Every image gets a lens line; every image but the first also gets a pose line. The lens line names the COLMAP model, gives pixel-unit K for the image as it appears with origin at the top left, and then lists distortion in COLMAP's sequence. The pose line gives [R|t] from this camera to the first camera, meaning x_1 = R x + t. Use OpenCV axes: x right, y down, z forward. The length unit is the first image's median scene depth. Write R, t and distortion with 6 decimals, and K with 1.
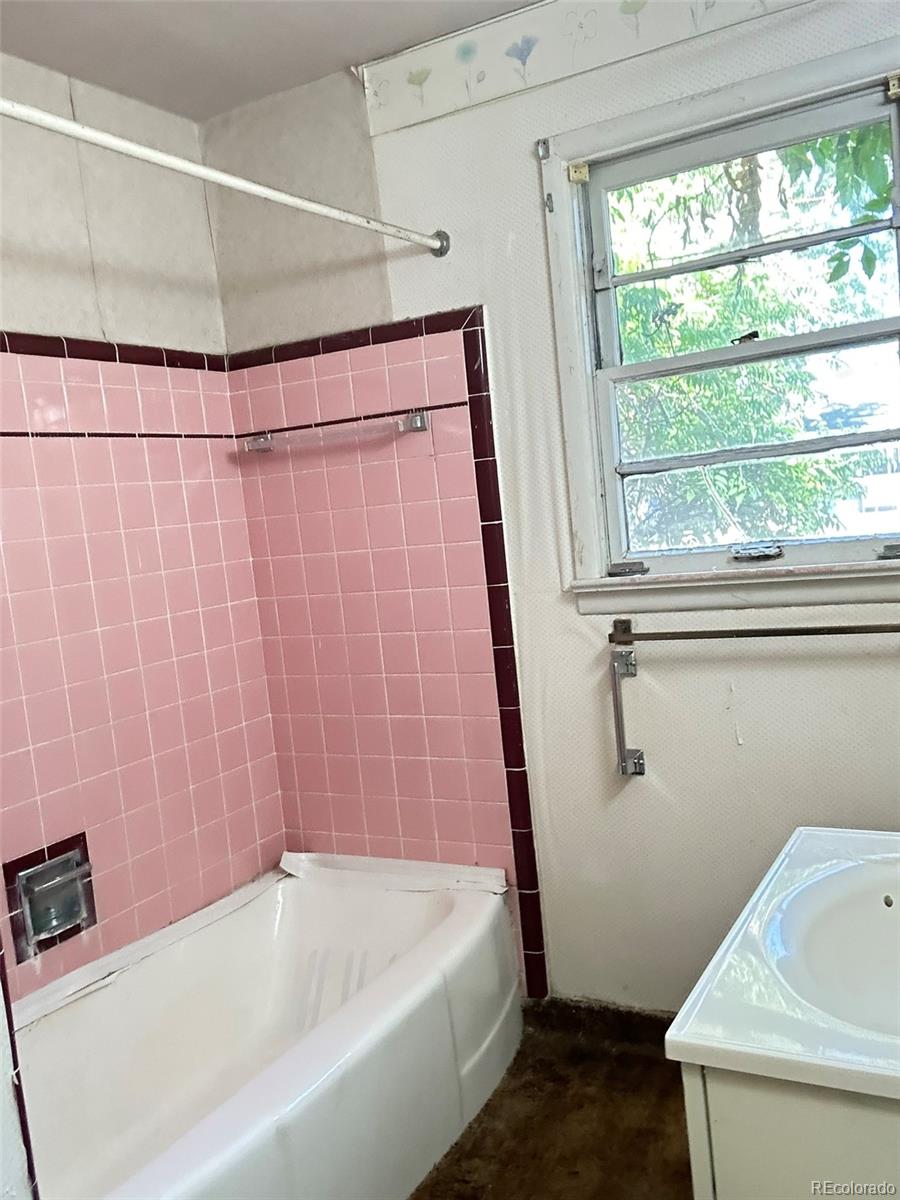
lens RADIAL K [[1055.9, 0, 455.8], [0, 1055.9, 608.9], [0, 0, 1]] dist [0.137102, -0.204943]
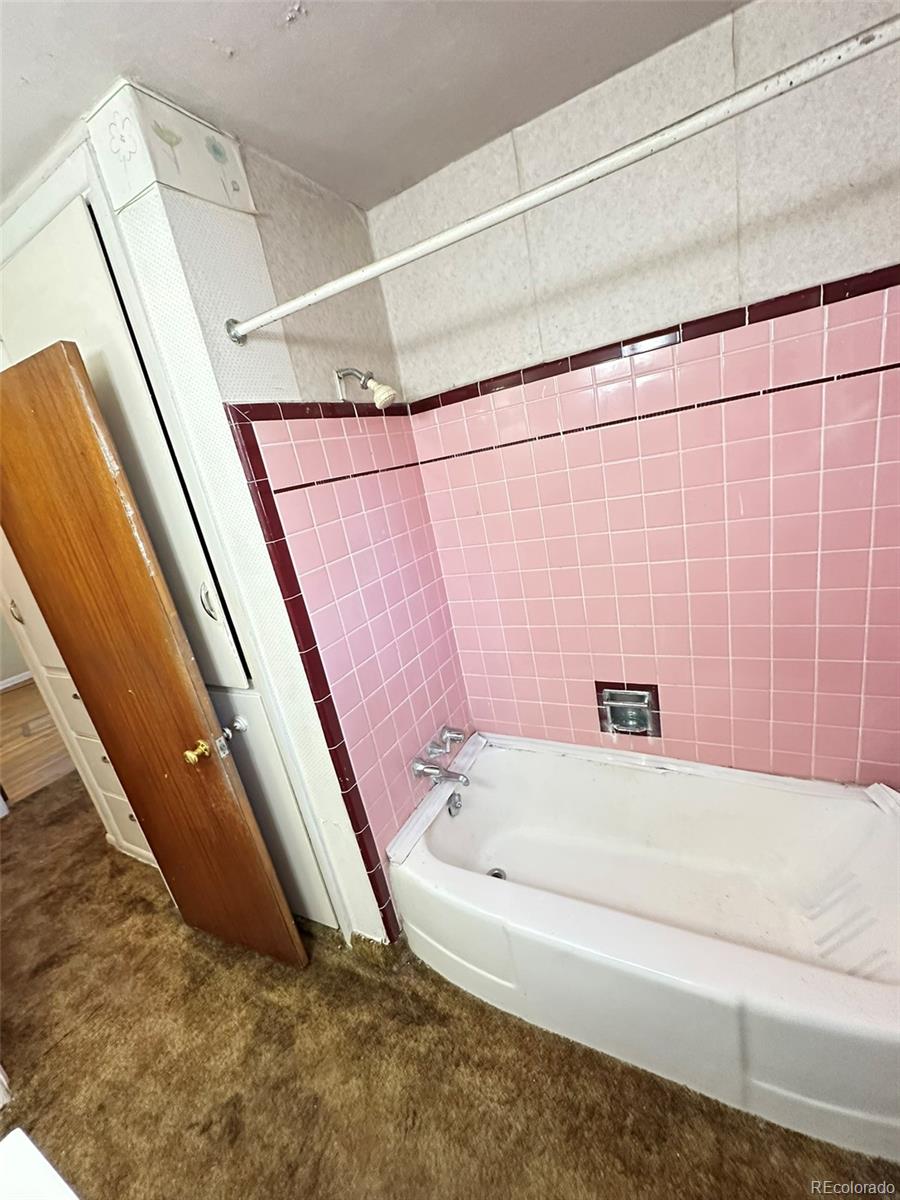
lens RADIAL K [[482.2, 0, 452.3], [0, 482.2, 599.6], [0, 0, 1]] dist [-0.000629, -0.000069]
pose [[0.042033, 0.376808, -0.925337, 0.227844], [0.088394, 0.921122, 0.379106, -0.186641], [0.995198, -0.097729, 0.005410, 0.678266]]
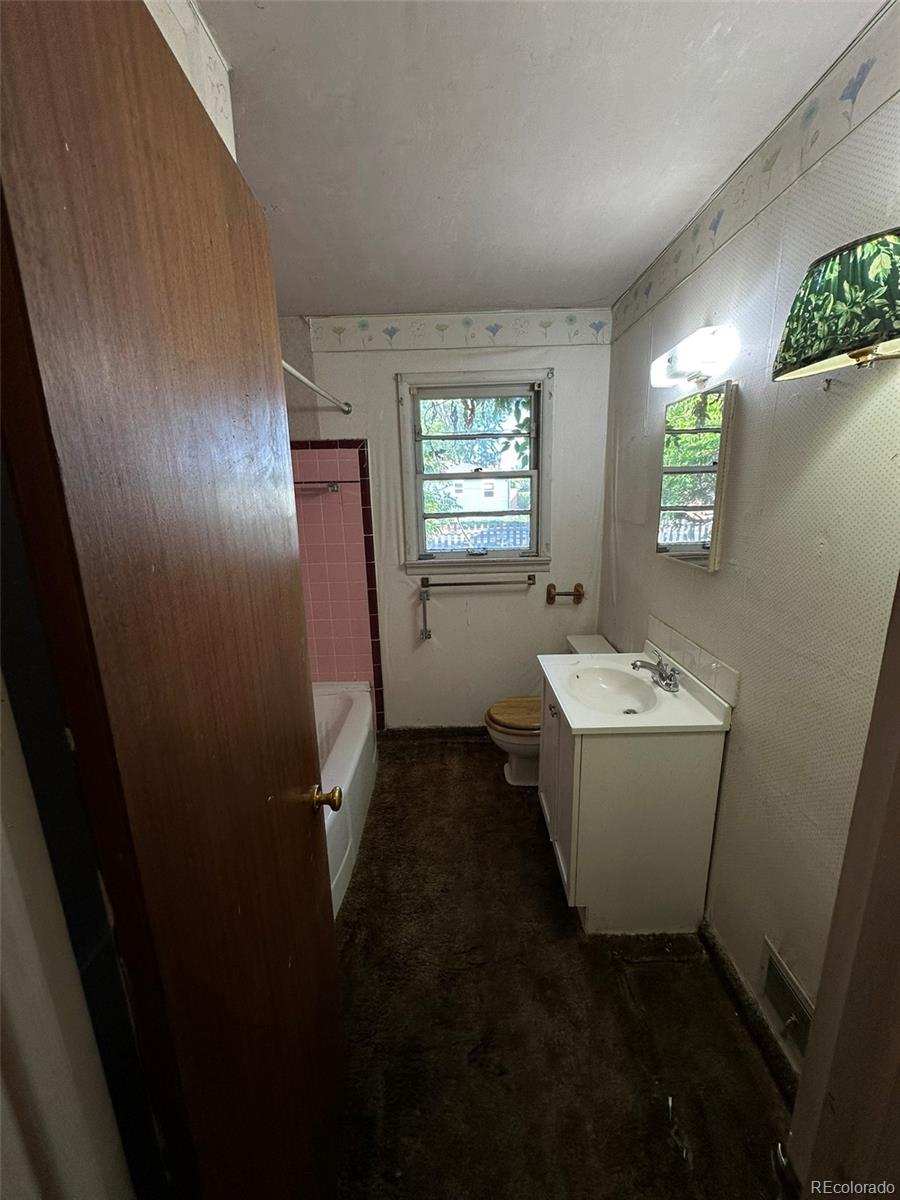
lens RADIAL K [[482.2, 0, 452.3], [0, 482.2, 599.6], [0, 0, 1]] dist [-0.000629, -0.000069]
pose [[0.872358, -0.032645, 0.487777, -0.327719], [-0.016633, 0.995208, 0.096352, -0.046395], [-0.488585, -0.092167, 0.867635, -0.013001]]
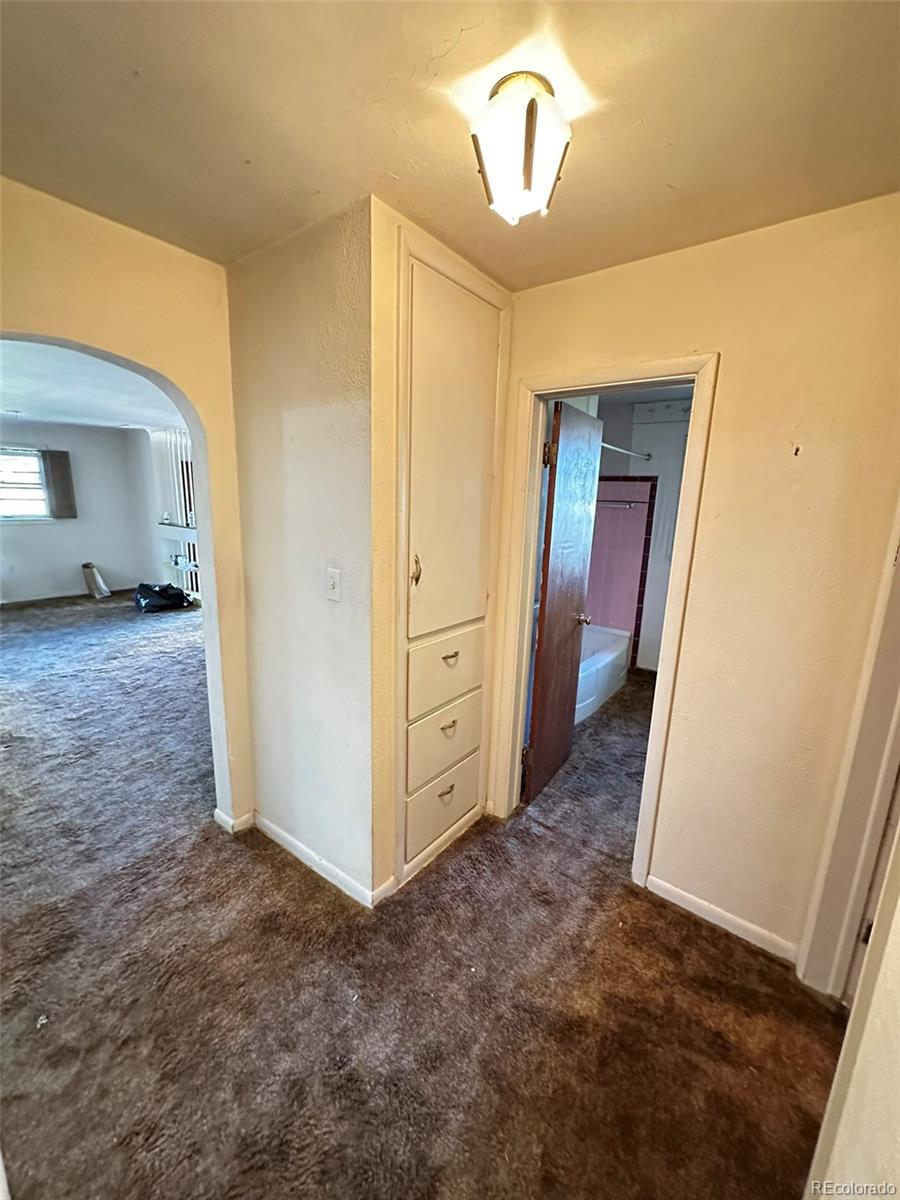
lens RADIAL K [[482.2, 0, 452.3], [0, 482.2, 599.6], [0, 0, 1]] dist [-0.000629, -0.000069]
pose [[0.981200, 0.159162, -0.109151, -0.409508], [-0.146107, 0.982122, 0.118700, 0.031806], [0.126092, -0.100521, 0.986913, -0.727877]]
